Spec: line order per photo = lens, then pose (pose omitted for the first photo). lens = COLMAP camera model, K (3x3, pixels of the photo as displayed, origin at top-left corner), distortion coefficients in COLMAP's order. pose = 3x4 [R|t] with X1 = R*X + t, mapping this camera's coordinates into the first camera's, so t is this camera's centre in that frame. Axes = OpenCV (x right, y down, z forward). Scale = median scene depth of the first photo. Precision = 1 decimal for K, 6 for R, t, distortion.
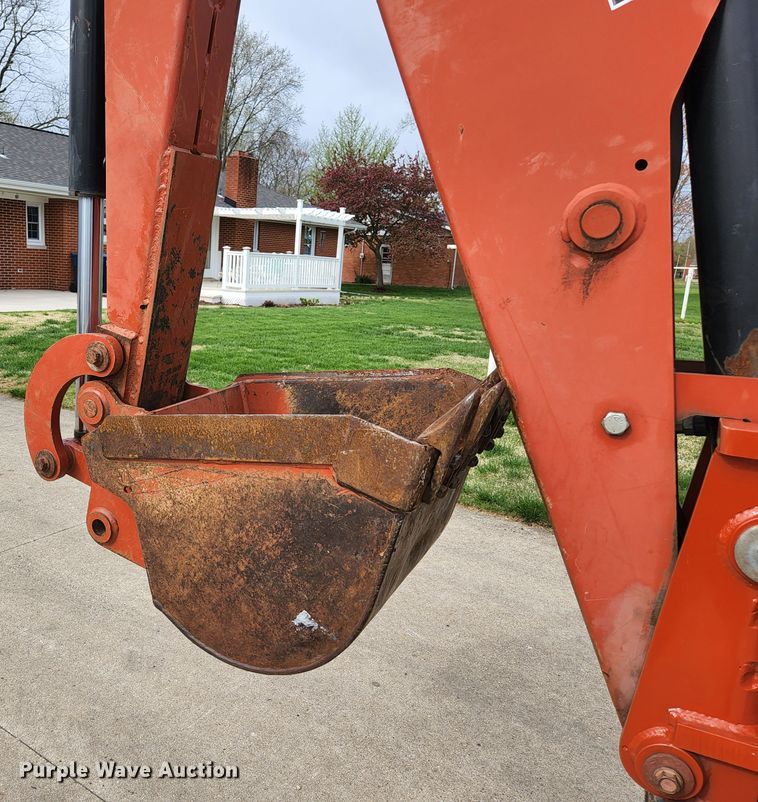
lens RADIAL K [[709.4, 0, 236.4], [0, 709.4, 395.5], [0, 0, 1]] dist [0.079270, -0.076960]
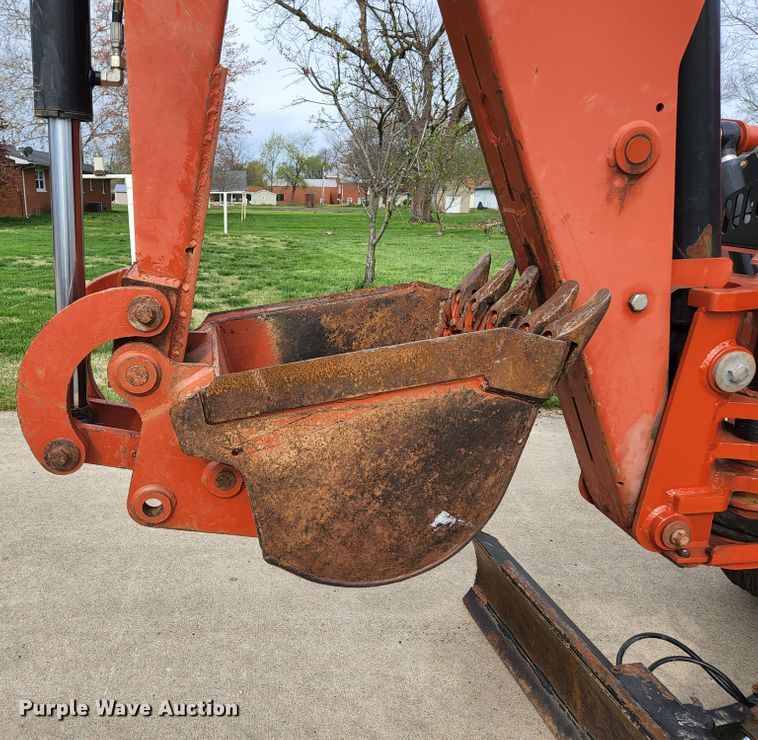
lens RADIAL K [[658.8, 0, 275.4], [0, 658.8, 369.6], [0, 0, 1]] dist [0.070671, -0.062027]
pose [[0.791798, -0.189737, 0.580565, -0.542664], [0.143882, 0.981718, 0.124608, -0.064697], [-0.593594, -0.015131, 0.804622, 0.271215]]
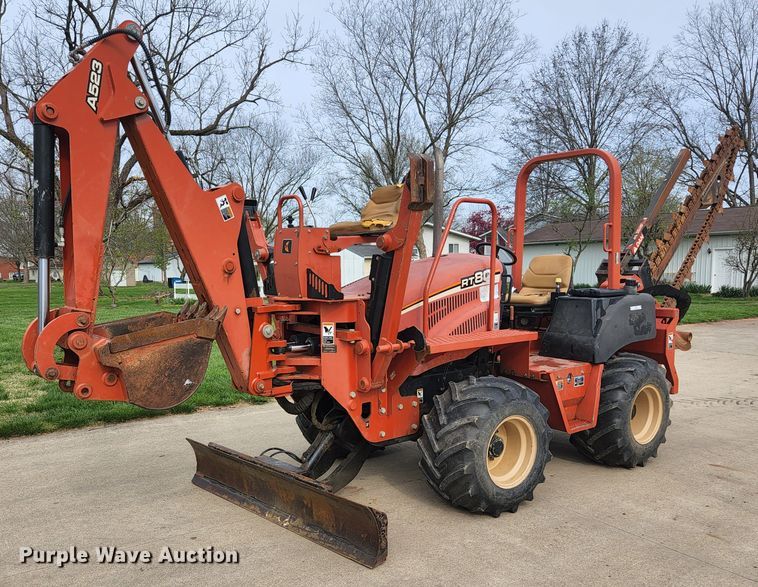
lens RADIAL K [[667.7, 0, 352.4], [0, 667.7, 327.0], [0, 0, 1]] dist [0.067840, -0.021067]
pose [[0.318109, -0.127740, 0.939409, -2.147002], [0.207222, 0.976290, 0.062584, 0.015742], [-0.925130, 0.174758, 0.337037, -0.693250]]
